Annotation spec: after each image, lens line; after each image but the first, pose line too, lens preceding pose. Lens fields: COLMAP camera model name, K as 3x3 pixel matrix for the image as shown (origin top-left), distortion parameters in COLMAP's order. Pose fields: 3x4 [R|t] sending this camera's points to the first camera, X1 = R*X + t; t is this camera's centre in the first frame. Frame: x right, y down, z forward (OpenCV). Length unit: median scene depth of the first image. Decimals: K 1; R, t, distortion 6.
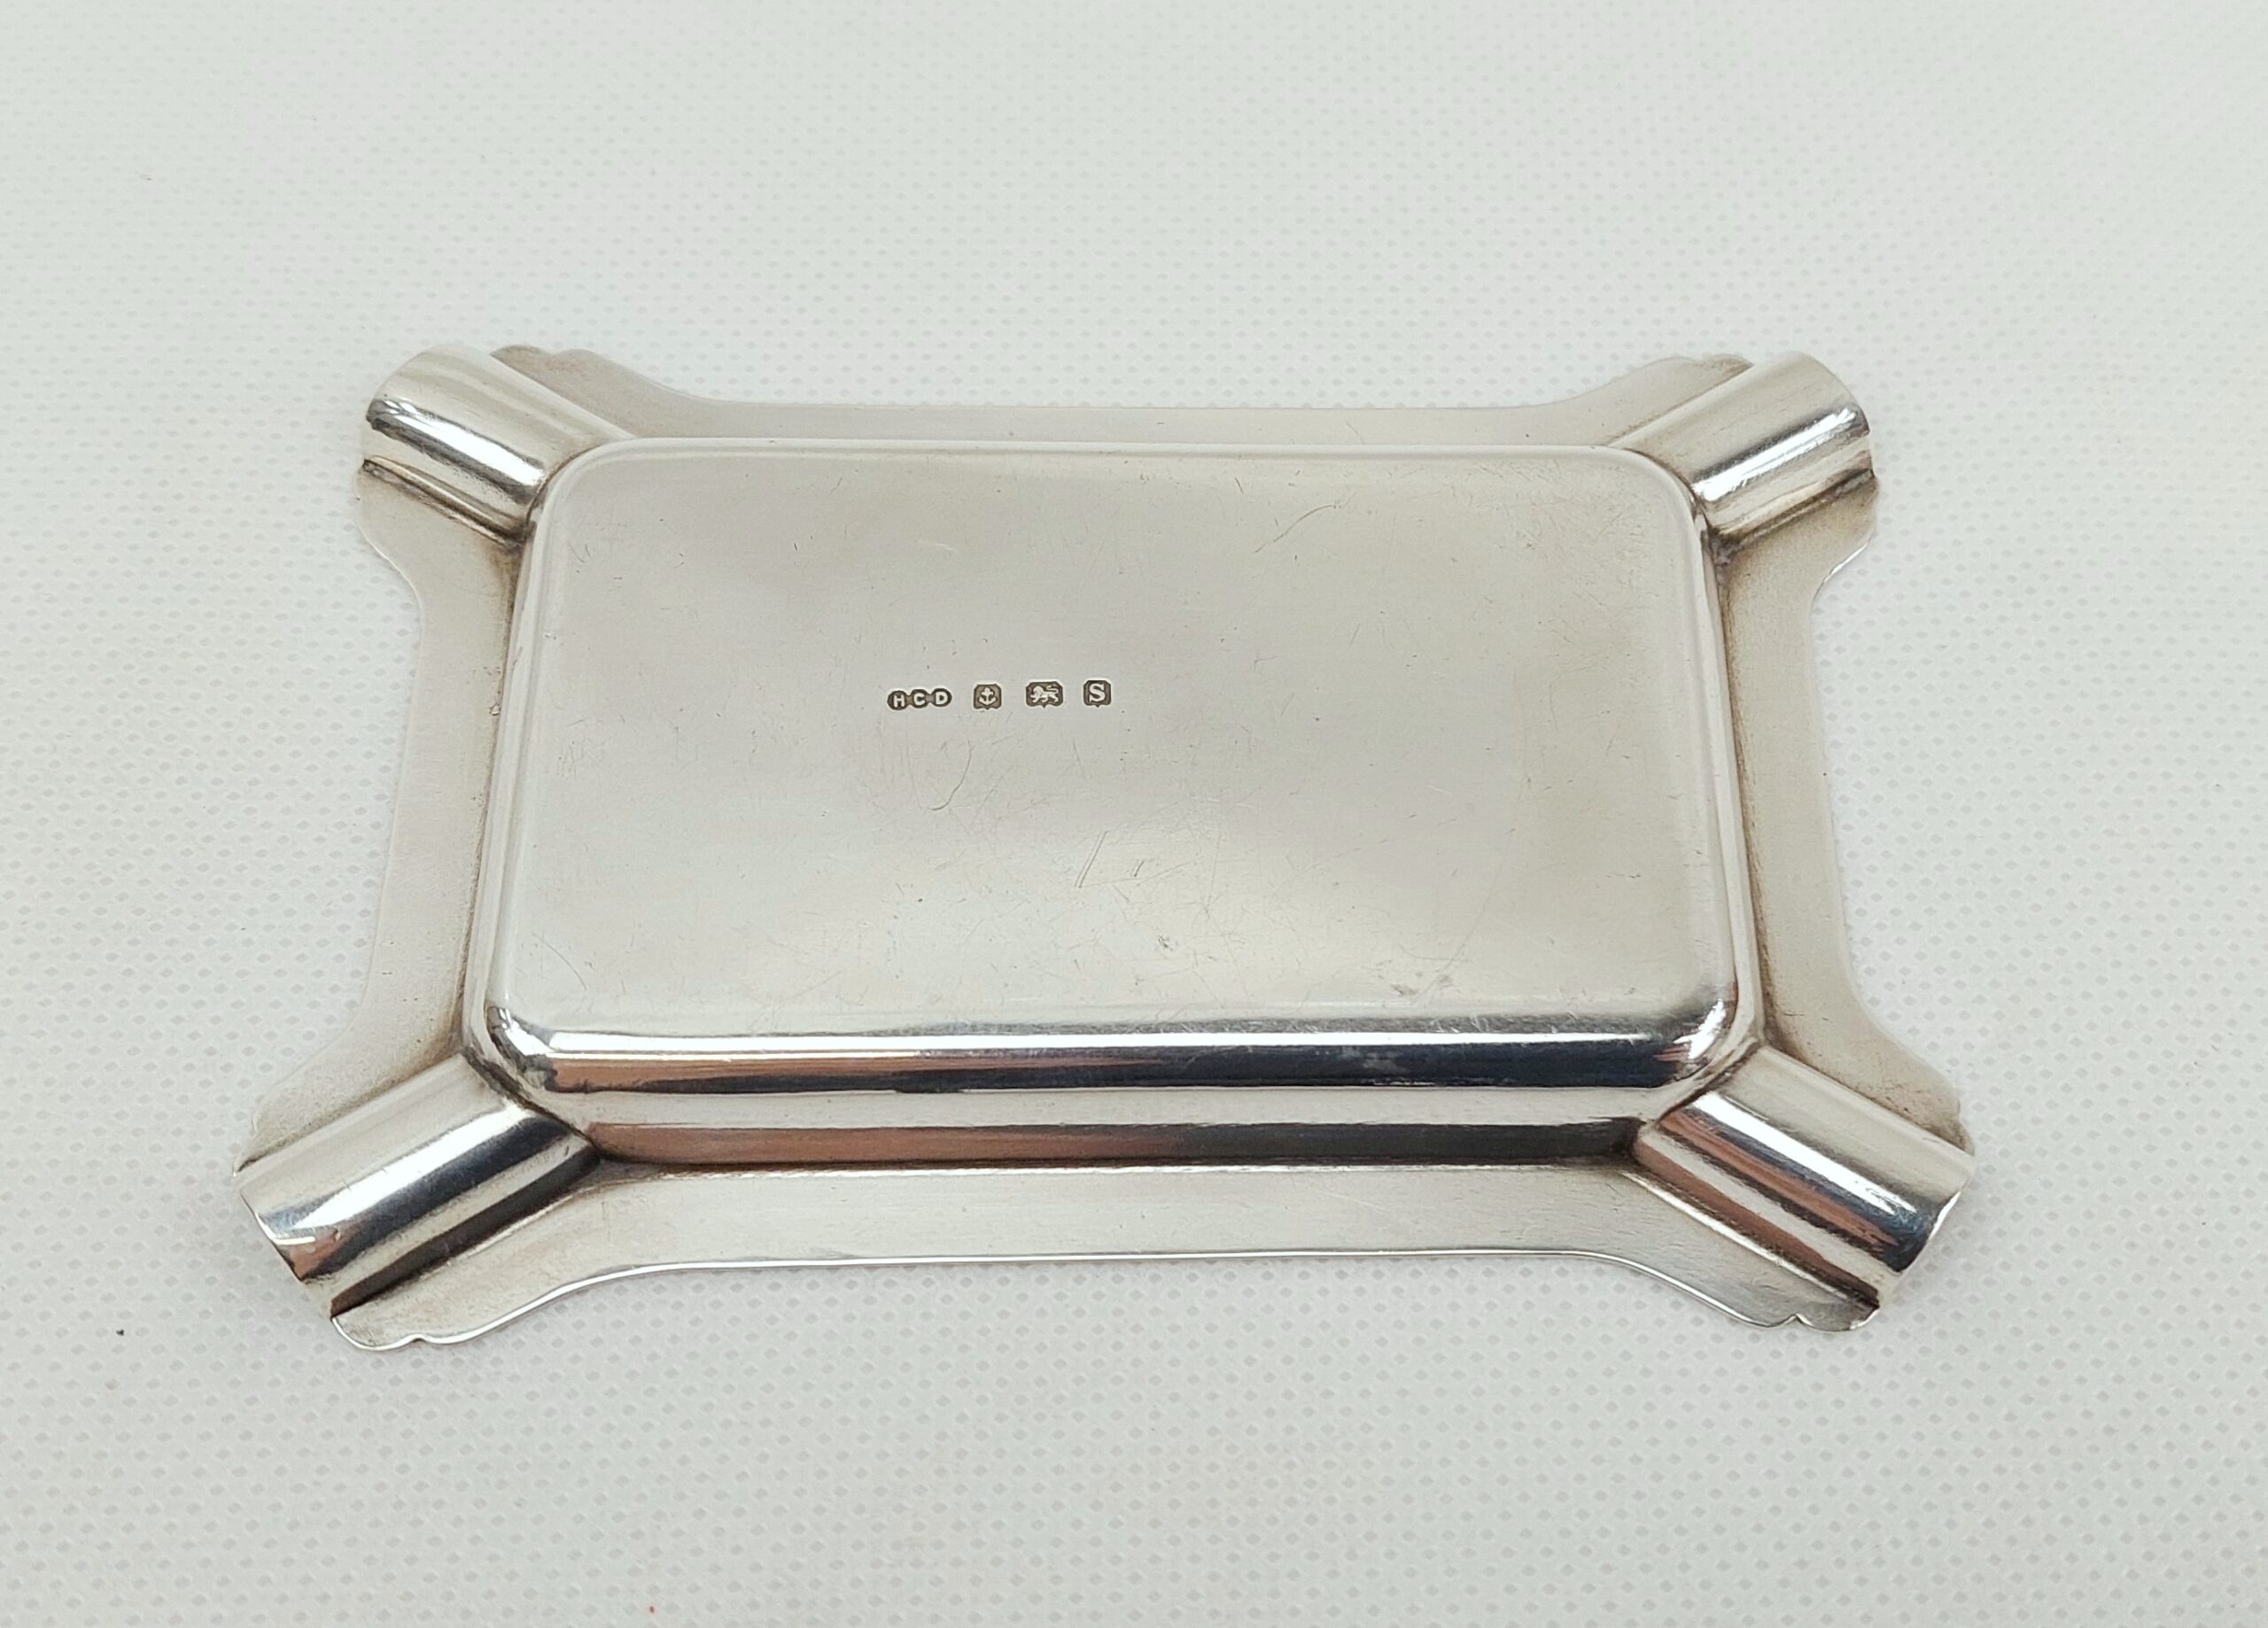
lens RADIAL K [[1673.8, 0, 1126.2], [0, 1673.8, 814.4], [0, 0, 1]] dist [0.053259, -0.003532]
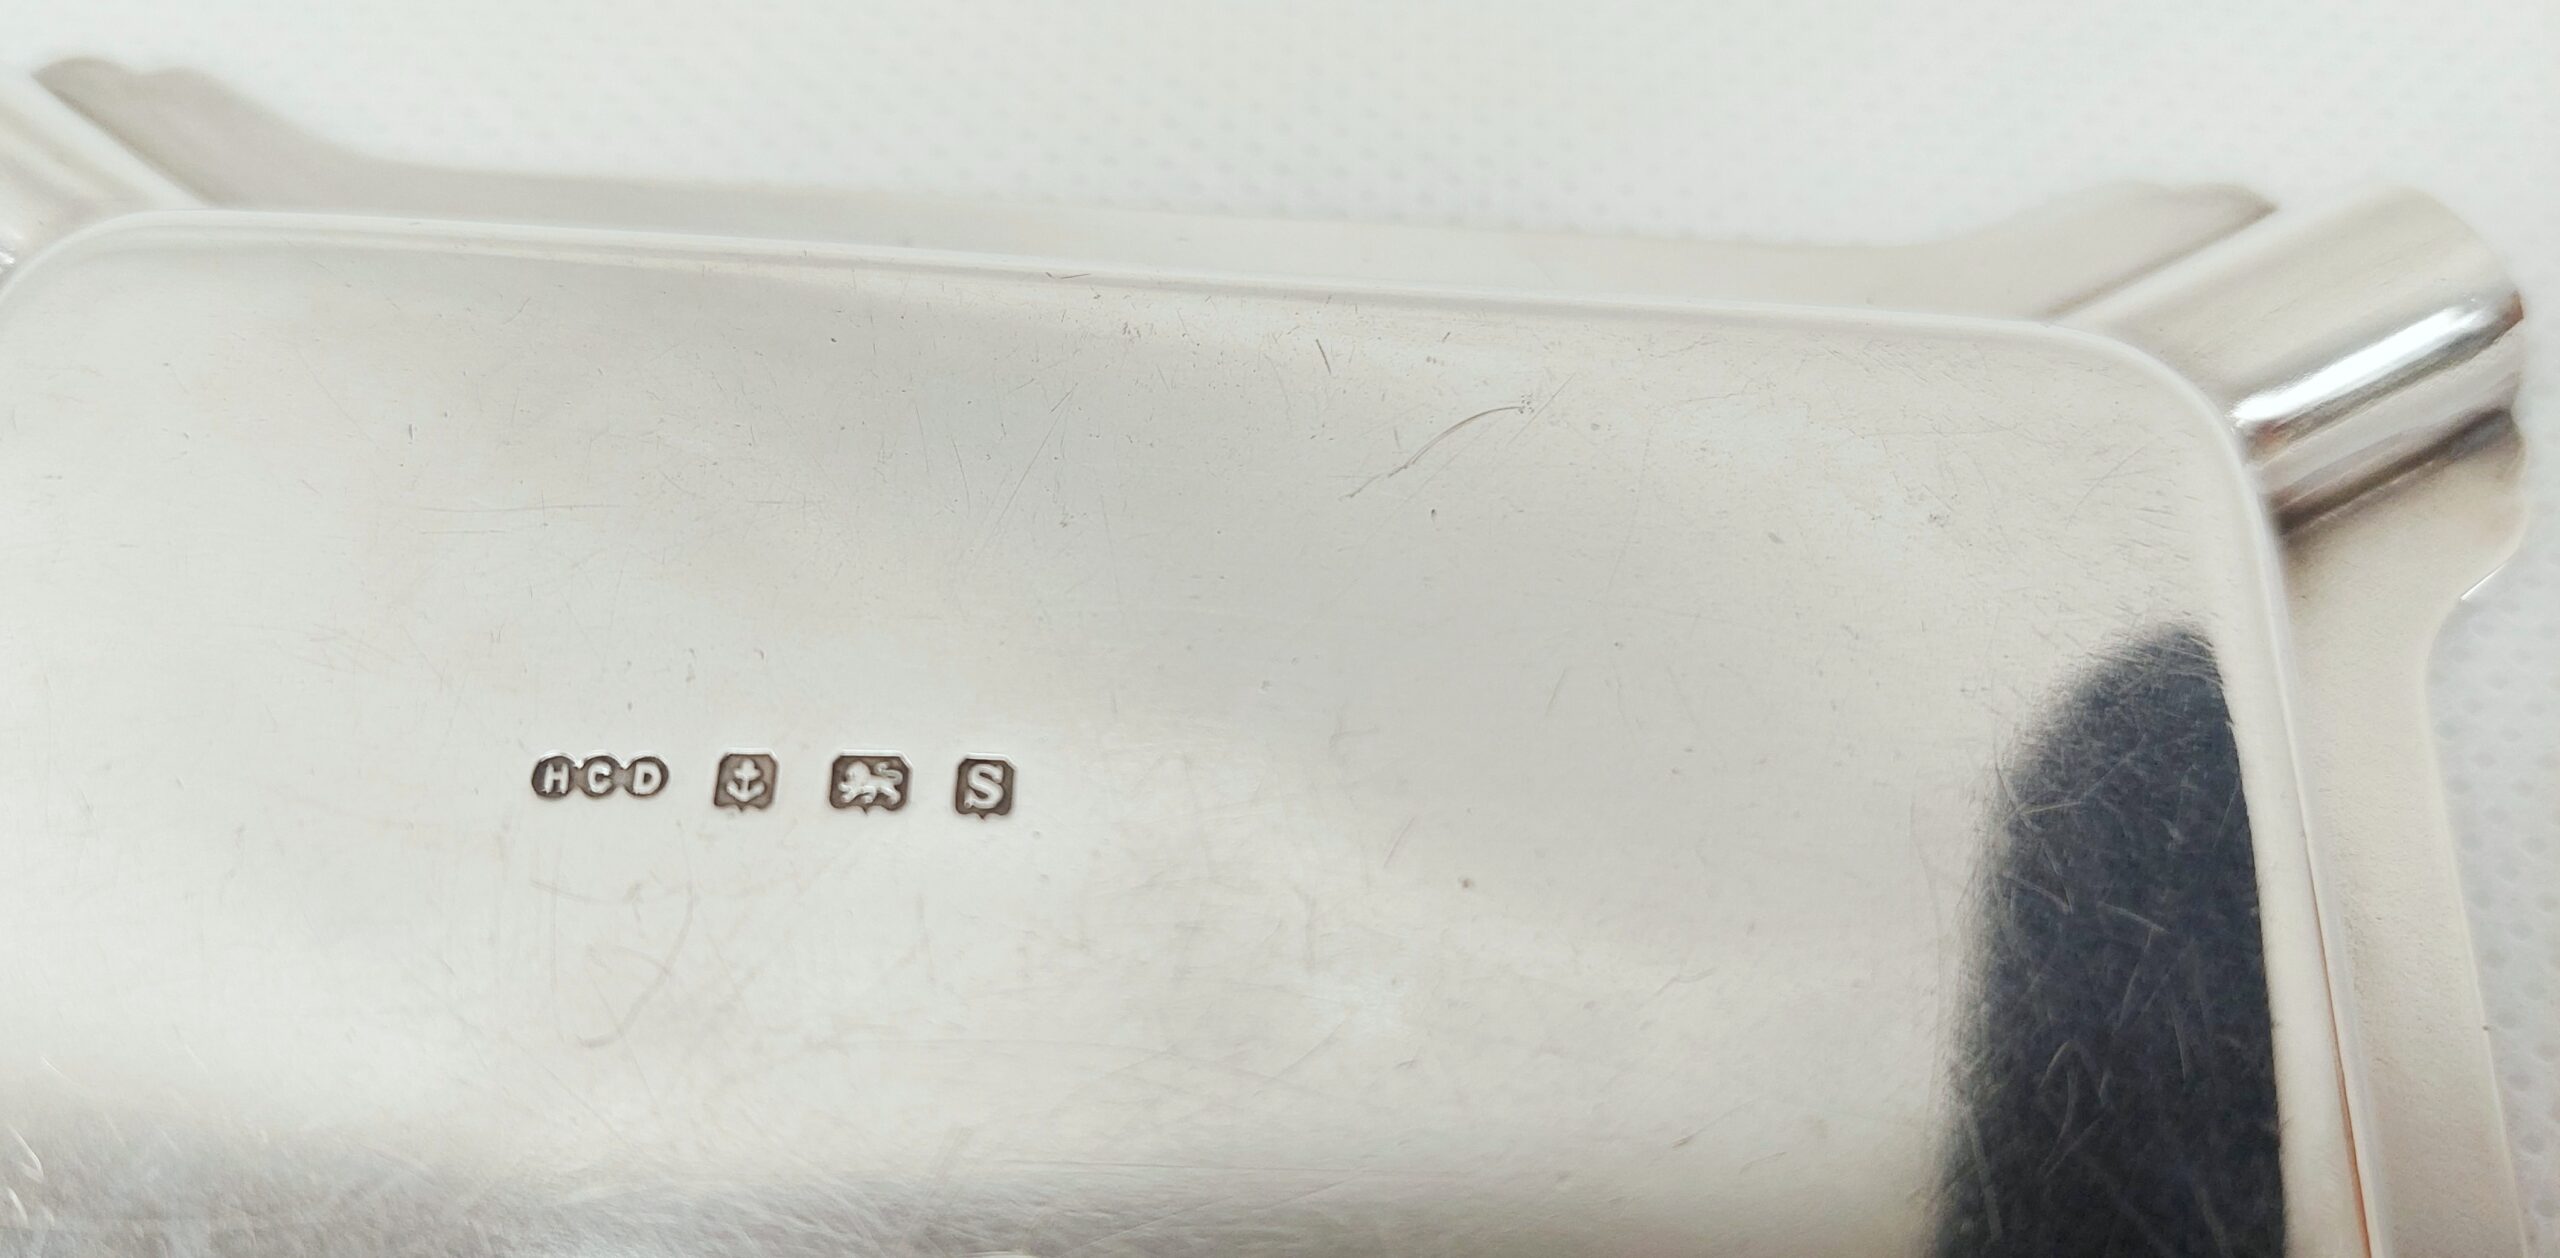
lens RADIAL K [[1744.8, 0, 1281.6], [0, 1744.8, 633.0], [0, 0, 1]] dist [-0.031305, -0.001684]
pose [[0.998159, 0.056296, 0.022578, 0.048981], [-0.055440, 0.997781, -0.036867, -0.098505], [-0.024603, 0.035547, 0.999065, 0.505605]]
